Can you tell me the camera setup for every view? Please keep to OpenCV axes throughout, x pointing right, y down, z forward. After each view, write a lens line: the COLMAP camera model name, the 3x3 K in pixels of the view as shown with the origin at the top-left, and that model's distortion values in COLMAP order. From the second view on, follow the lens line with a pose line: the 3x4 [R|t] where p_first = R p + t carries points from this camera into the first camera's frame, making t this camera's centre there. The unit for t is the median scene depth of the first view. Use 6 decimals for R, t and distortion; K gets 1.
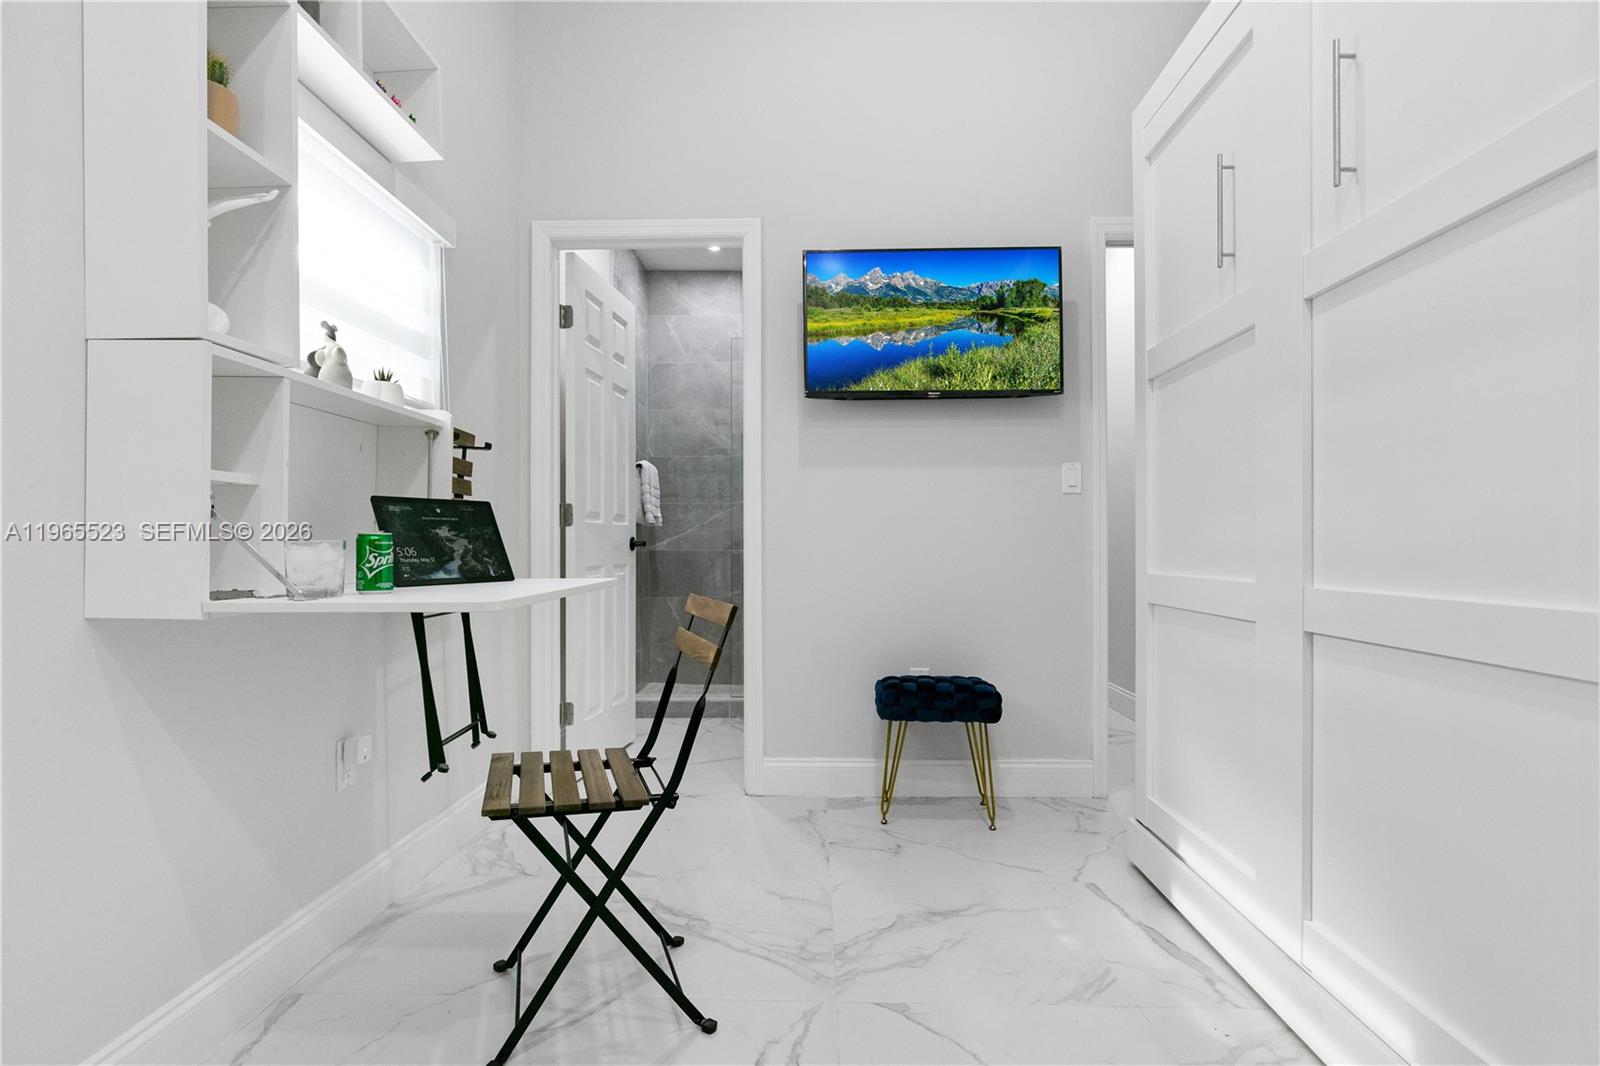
lens RADIAL K [[806.4, 0, 800.0], [0, 806.4, 533.0], [0, 0, 1]] dist [0.000300, -0.000090]
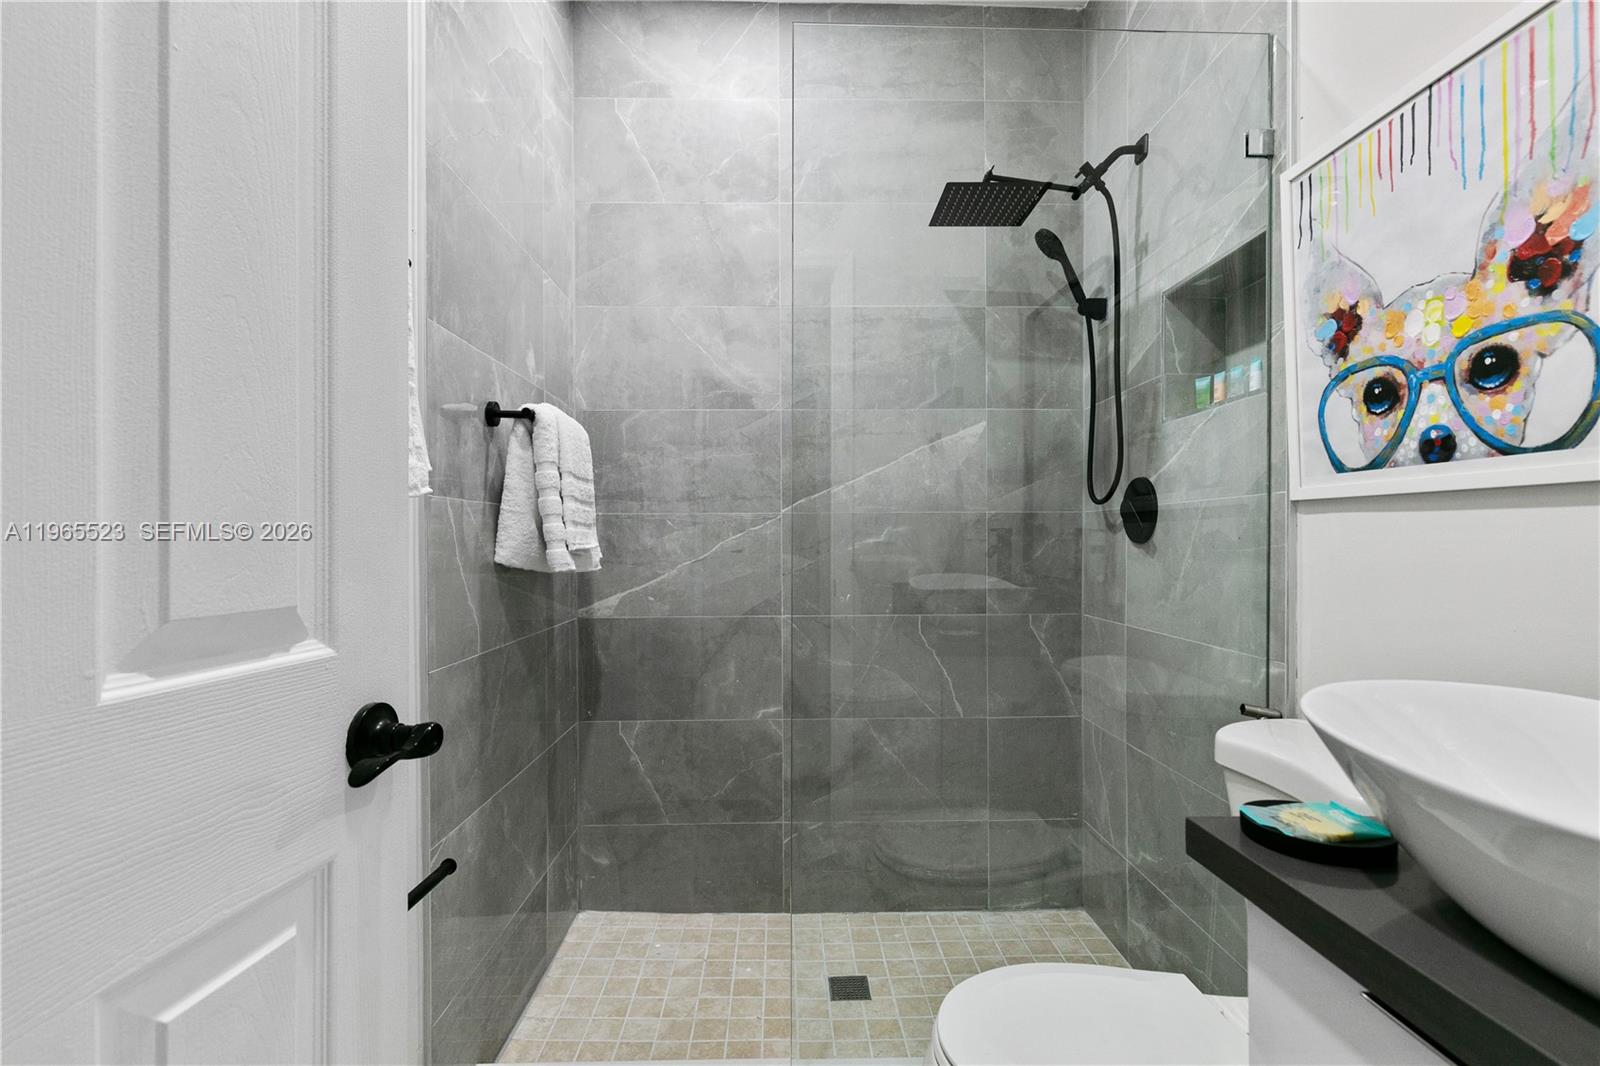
lens RADIAL K [[726.8, 0, 800.0], [0, 726.8, 533.0], [0, 0, 1]] dist [0.001729, -0.001553]
pose [[0.999294, 0.000326, 0.037567, -0.205244], [-0.000559, 0.999981, 0.006204, -0.074252], [-0.037564, -0.006220, 0.999275, 1.541764]]
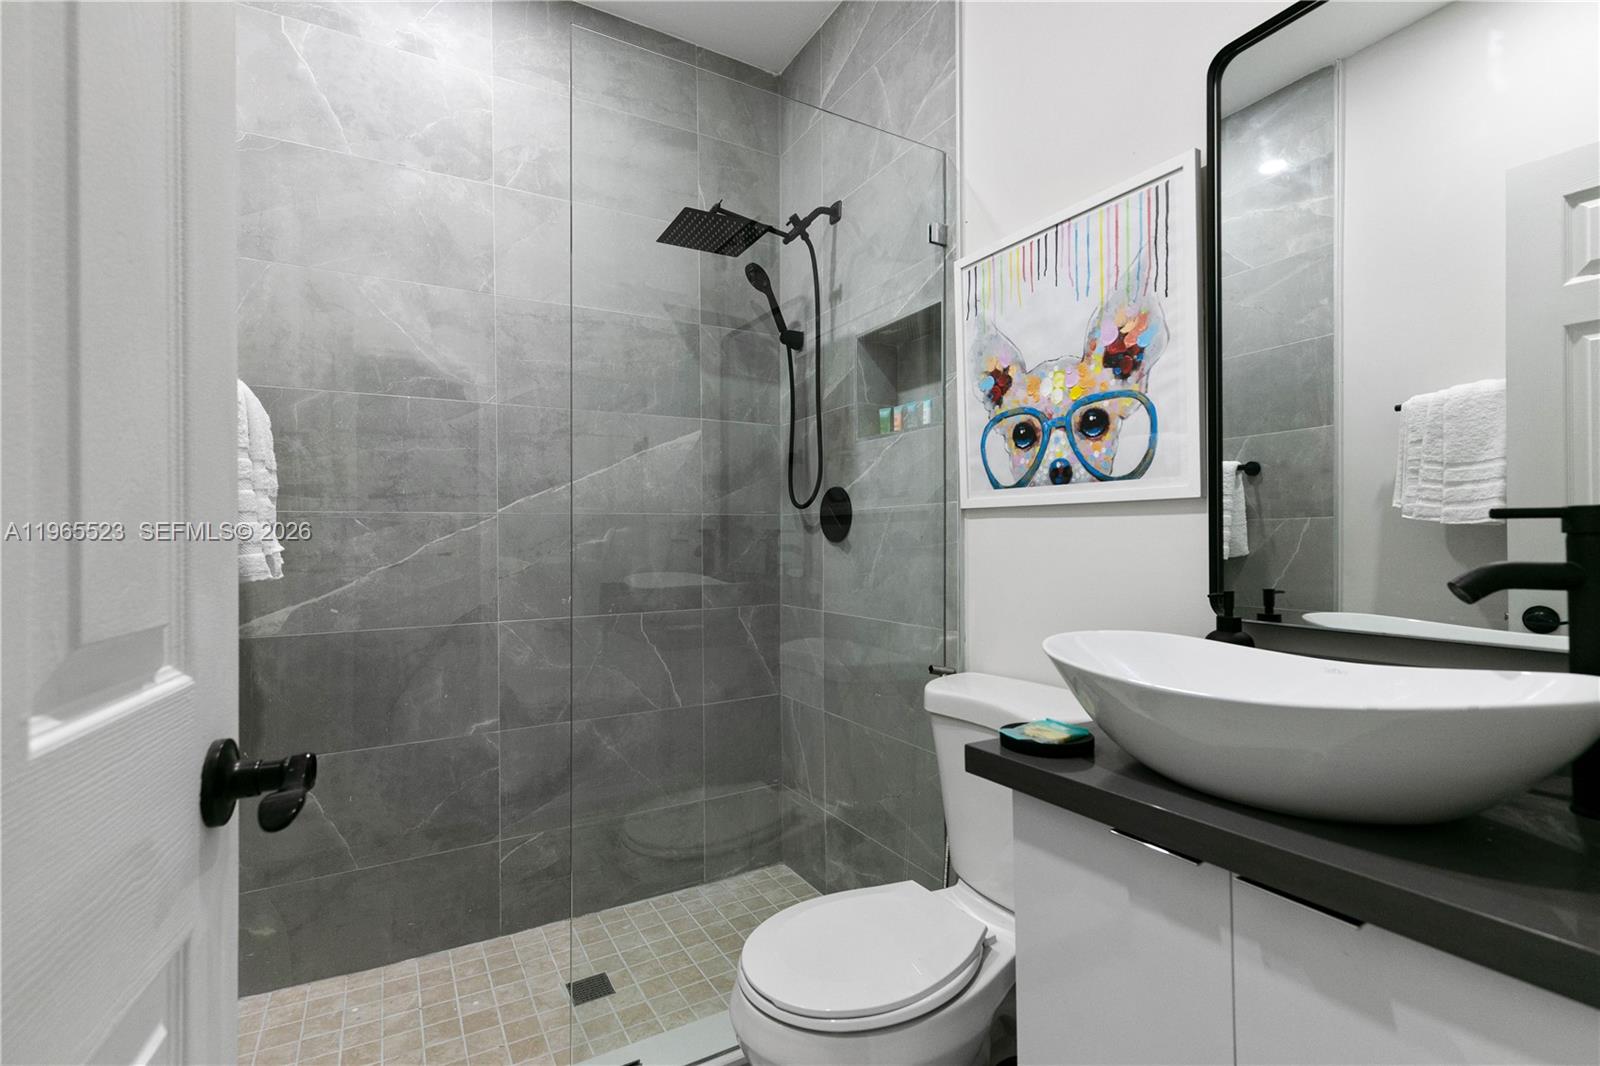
lens RADIAL K [[720.5, 0, 794.9], [0, 720.5, 530.6], [0, 0, 1]] dist [0.003541, -0.000619]
pose [[0.863188, 0.000805, 0.504882, -0.340998], [-0.001273, 0.999999, 0.000581, -0.073694], [-0.504882, -0.001144, 0.863188, 1.536774]]
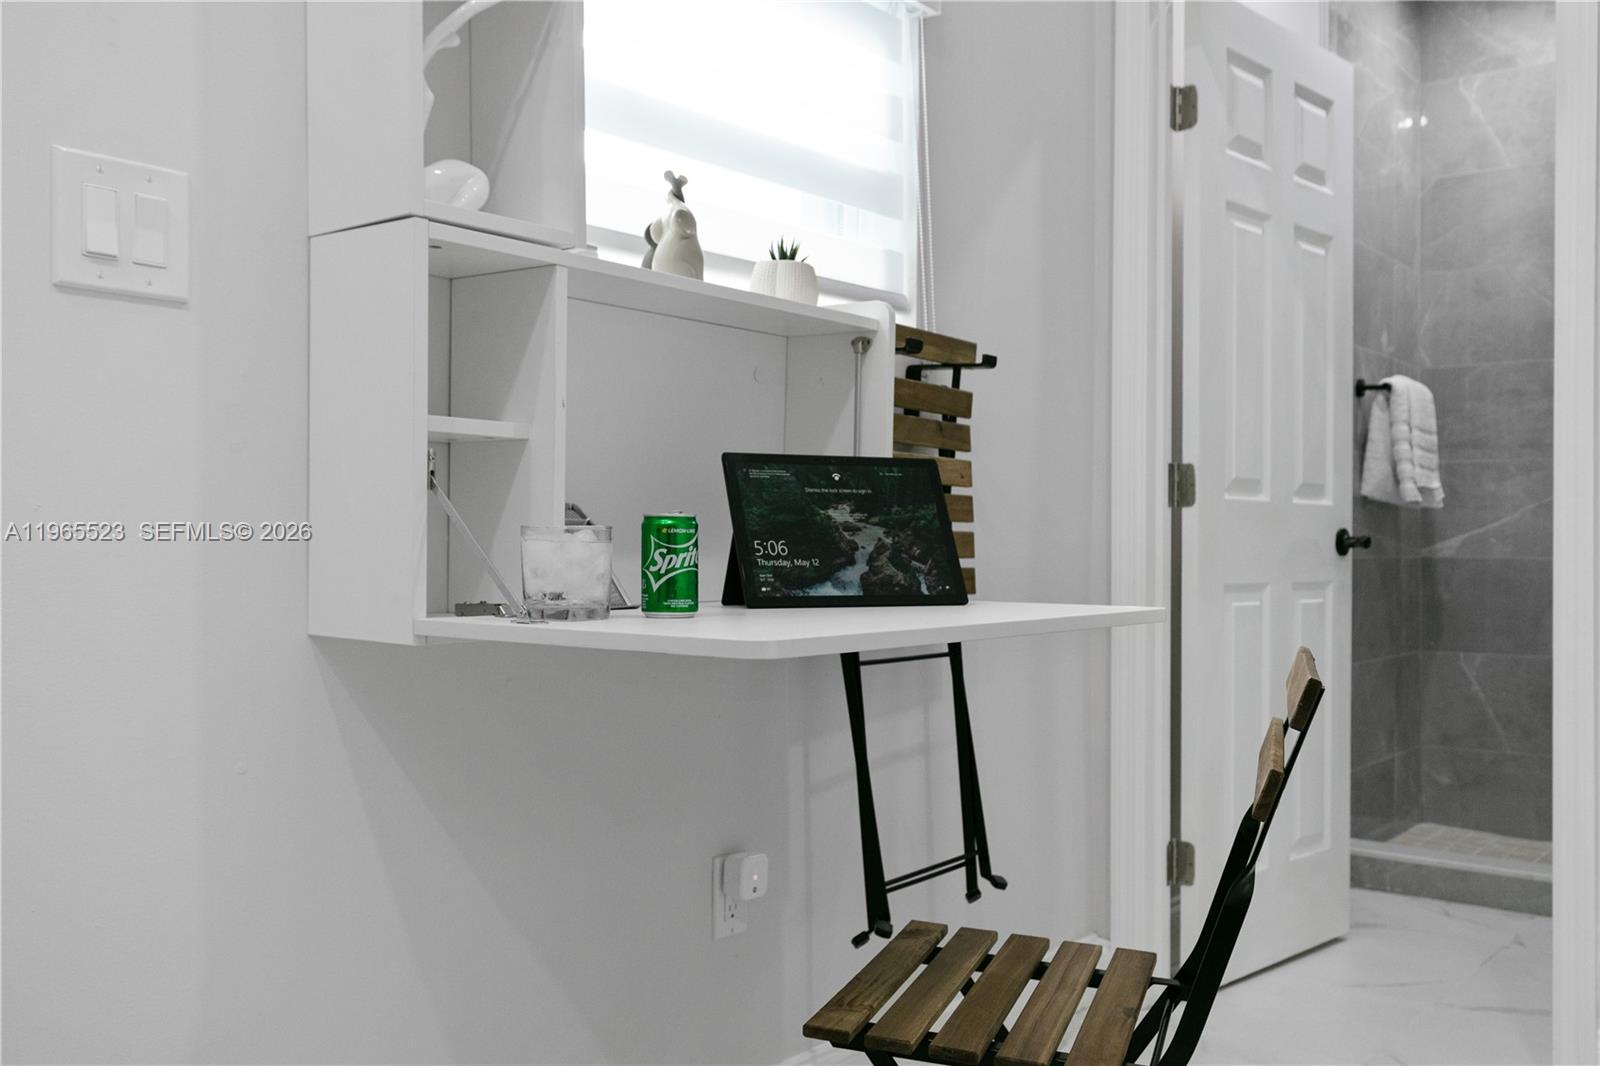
lens RADIAL K [[1438.7, 0, 800.0], [0, 1438.7, 533.0], [0, 0, 1]] dist [0.006839, 0.001669]
pose [[0.792485, 0.004811, -0.609873, 0.133599], [-0.001375, 0.999980, 0.006102, 0.005182], [0.609890, -0.003998, 0.792476, 0.162089]]
